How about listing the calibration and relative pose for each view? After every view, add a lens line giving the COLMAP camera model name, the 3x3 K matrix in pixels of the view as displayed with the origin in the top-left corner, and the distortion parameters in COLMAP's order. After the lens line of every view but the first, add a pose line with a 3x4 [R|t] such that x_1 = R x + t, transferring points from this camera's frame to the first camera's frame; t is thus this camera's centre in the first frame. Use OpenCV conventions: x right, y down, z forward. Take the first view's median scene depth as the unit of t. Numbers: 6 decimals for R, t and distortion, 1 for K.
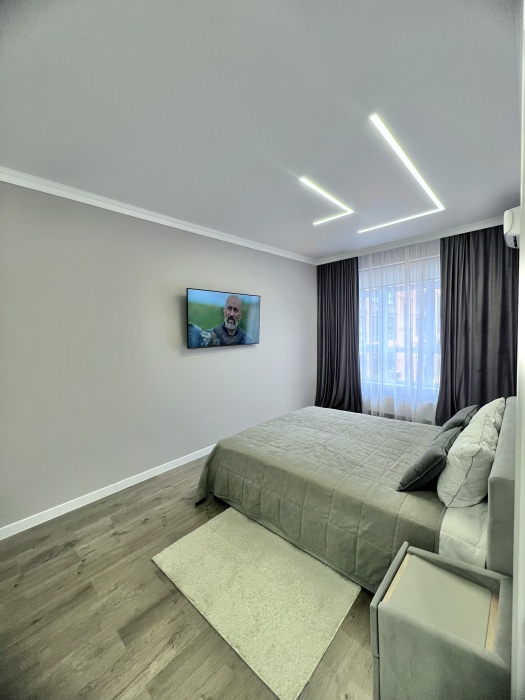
lens RADIAL K [[280.5, 0, 261.9], [0, 280.5, 349.5], [0, 0, 1]] dist [-0.000444, 0.000584]
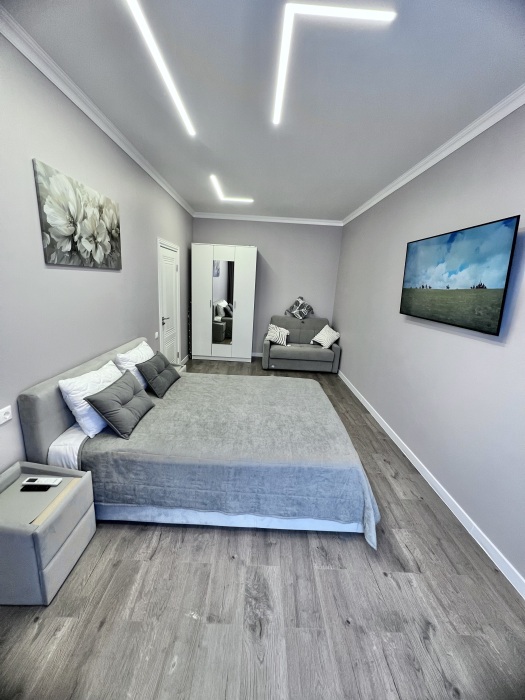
lens RADIAL K [[280.5, 0, 261.9], [0, 280.5, 349.5], [0, 0, 1]] dist [-0.000444, 0.000584]
pose [[-0.724756, 0.155716, -0.671179, 0.849738], [-0.073630, 0.951045, 0.300154, -0.162840], [0.685060, 0.266957, -0.677810, 1.668695]]
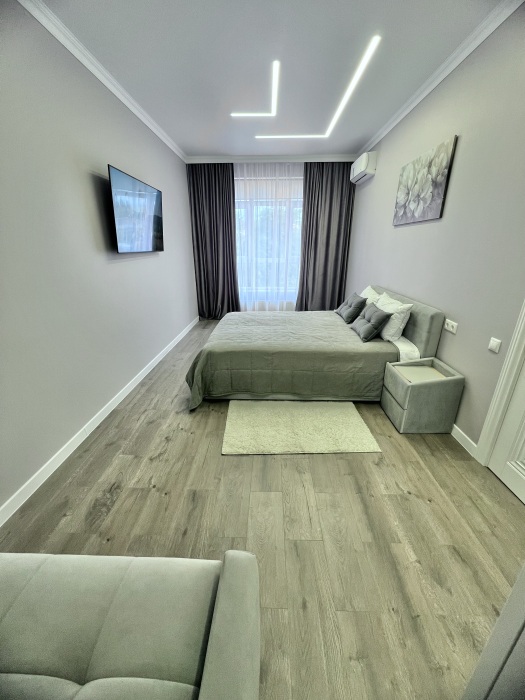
lens RADIAL K [[280.5, 0, 261.9], [0, 280.5, 349.5], [0, 0, 1]] dist [-0.000444, 0.000584]
pose [[0.745654, -0.200056, 0.635592, -0.642401], [0.017938, 0.959546, 0.280979, 0.052371], [-0.666091, -0.198112, 0.719078, 0.145033]]
